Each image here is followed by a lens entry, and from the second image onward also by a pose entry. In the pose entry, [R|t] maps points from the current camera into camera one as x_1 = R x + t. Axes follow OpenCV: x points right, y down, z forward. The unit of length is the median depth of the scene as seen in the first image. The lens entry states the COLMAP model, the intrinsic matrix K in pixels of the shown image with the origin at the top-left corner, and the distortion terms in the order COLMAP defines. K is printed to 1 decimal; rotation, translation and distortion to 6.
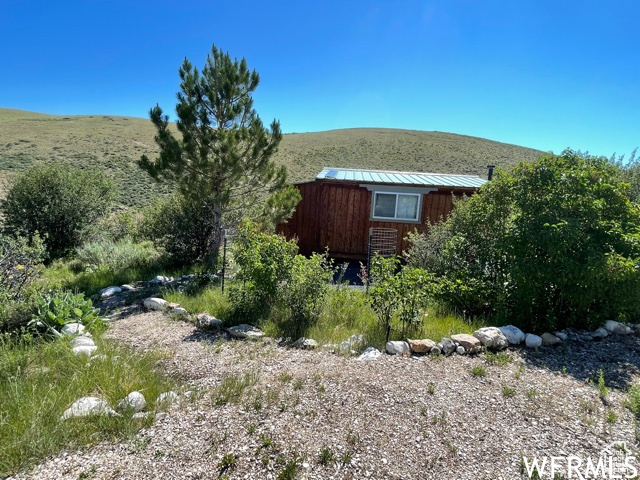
lens RADIAL K [[331.9, 0, 320.0], [0, 331.9, 240.0], [0, 0, 1]] dist [0.000228, 0.000156]
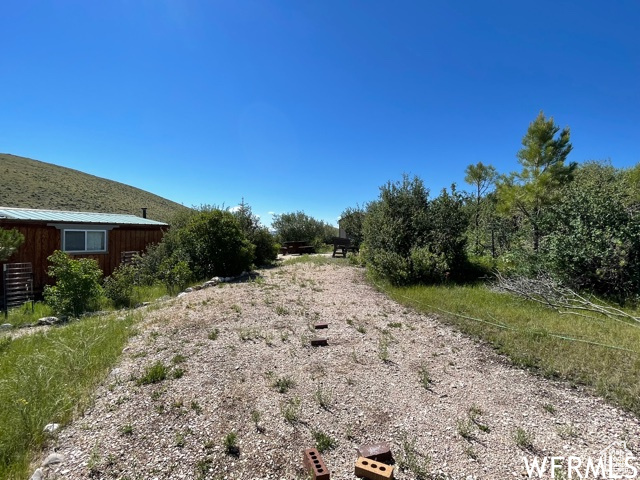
lens RADIAL K [[331.9, 0, 320.0], [0, 331.9, 240.0], [0, 0, 1]] dist [0.000228, 0.000156]
pose [[0.472311, -0.063140, 0.879168, -0.432015], [0.151684, 0.988373, -0.010506, 0.037420], [-0.868282, 0.138318, 0.476397, -0.320212]]
